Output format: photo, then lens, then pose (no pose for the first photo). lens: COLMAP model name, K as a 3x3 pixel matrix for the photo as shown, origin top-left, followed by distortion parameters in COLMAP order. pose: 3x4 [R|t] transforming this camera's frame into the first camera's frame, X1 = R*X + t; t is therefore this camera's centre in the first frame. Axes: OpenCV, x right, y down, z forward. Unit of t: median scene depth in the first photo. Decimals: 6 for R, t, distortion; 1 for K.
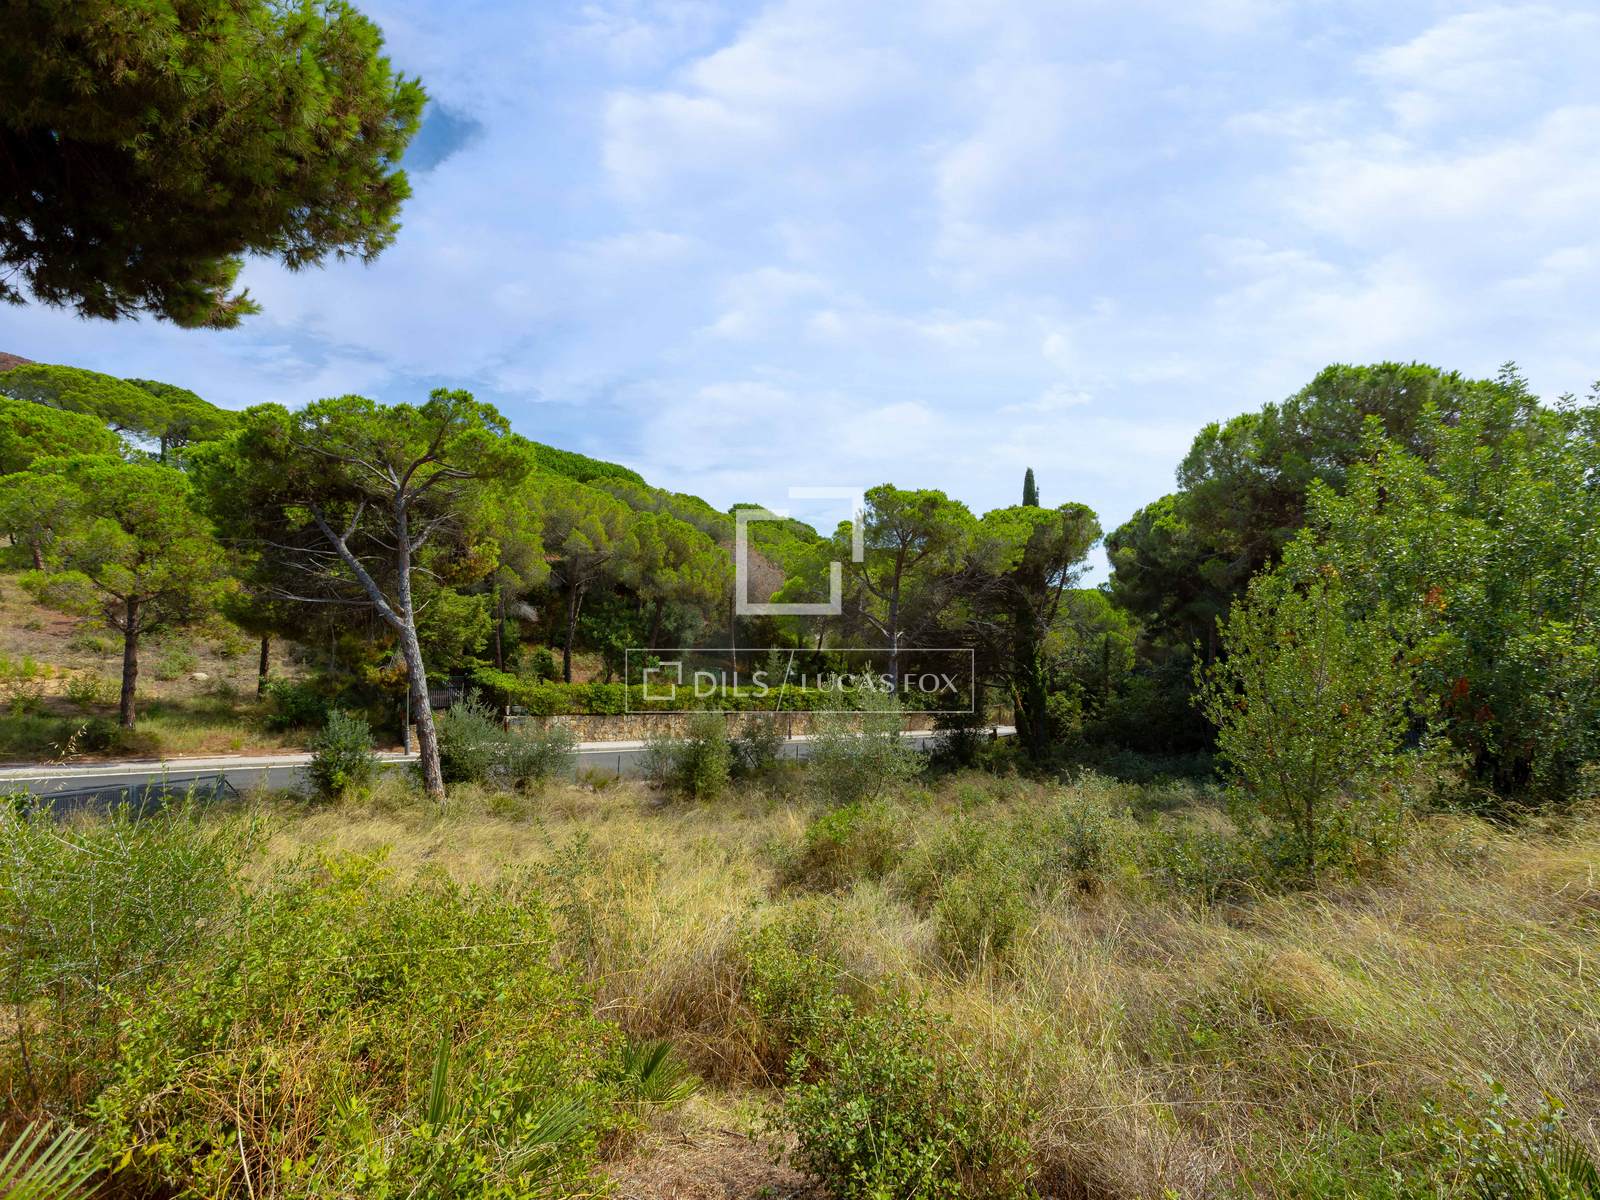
lens RADIAL K [[783.9, 0, 794.3], [0, 783.9, 604.2], [0, 0, 1]] dist [-0.013664, 0.001729]
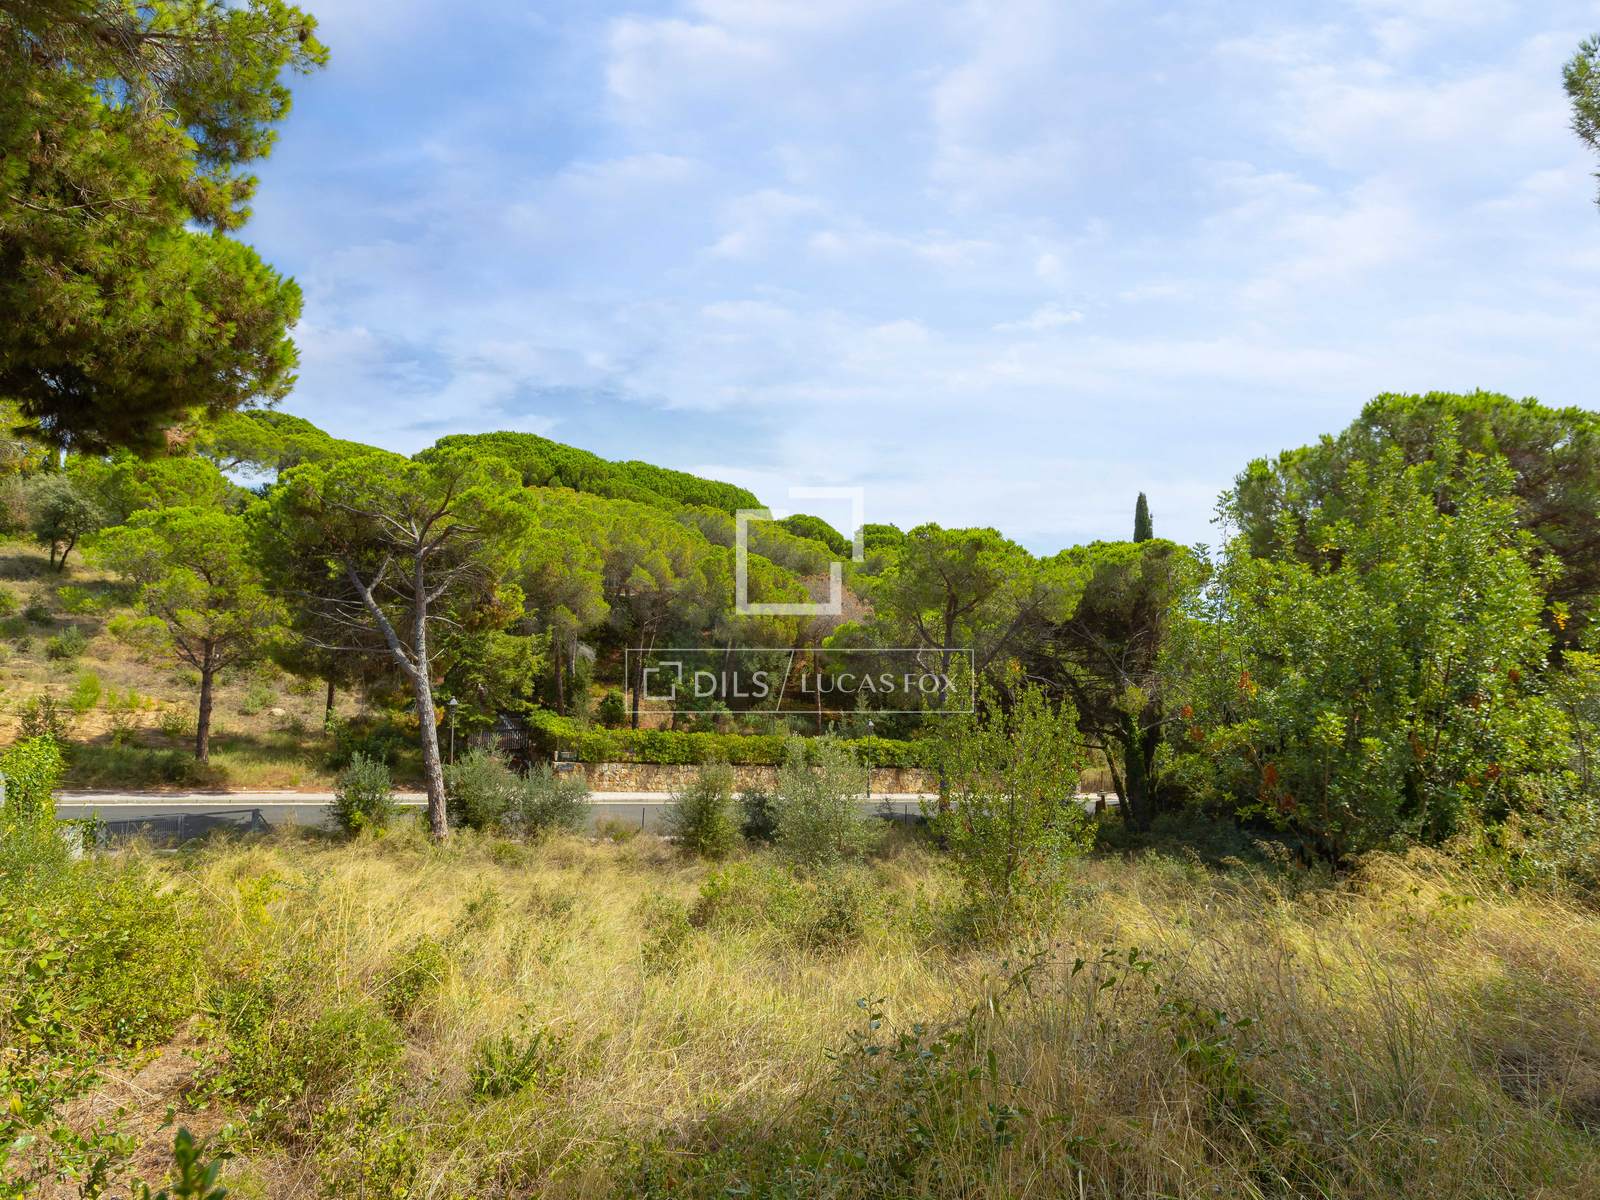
lens RADIAL K [[924.3, 0, 800.9], [0, 924.3, 598.6], [0, 0, 1]] dist [-0.023156, 0.003866]
pose [[0.983596, 0.002999, -0.180358, 0.185335], [-0.009928, 0.999246, -0.037526, -0.025337], [0.180110, 0.038702, 0.982885, -0.098629]]
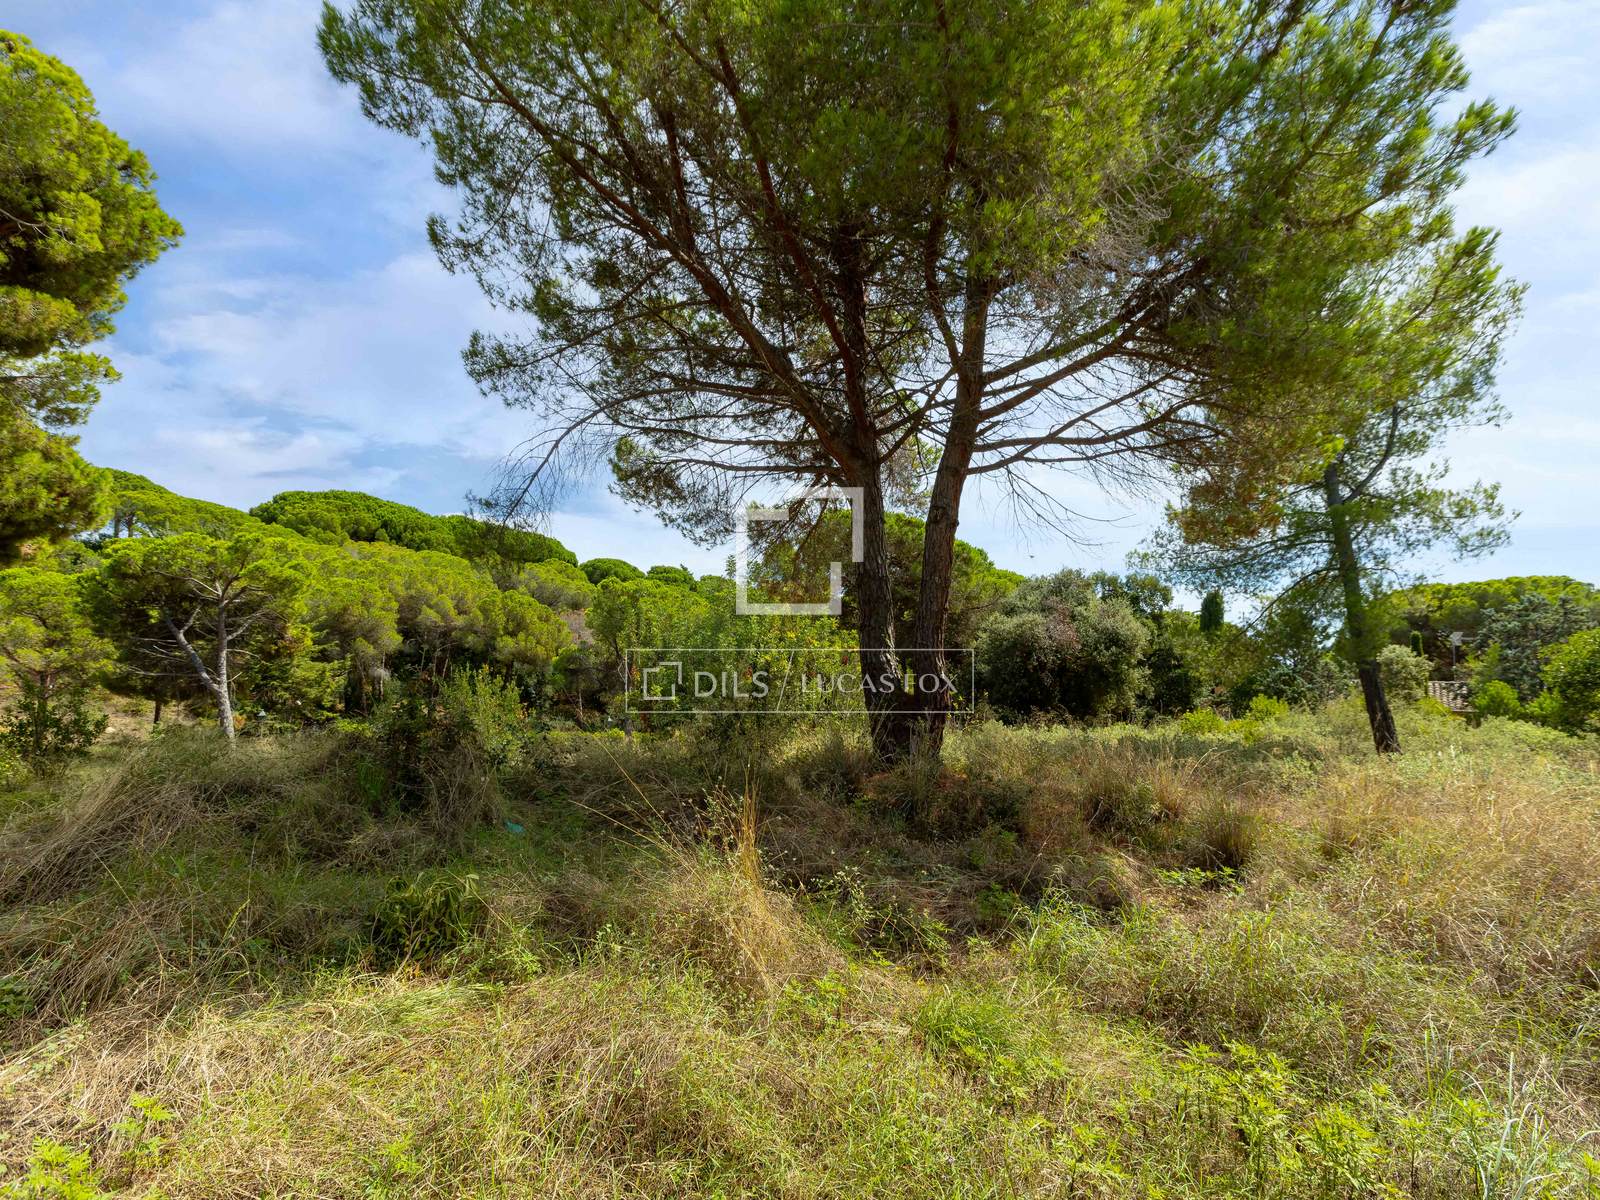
lens RADIAL K [[783.9, 0, 810.3], [0, 783.9, 601.6], [0, 0, 1]] dist [-0.013664, 0.001729]
pose [[0.999482, -0.015113, 0.028405, 0.473610], [0.016891, 0.997843, -0.063436, -0.022186], [-0.027385, 0.063883, 0.997582, -0.416530]]
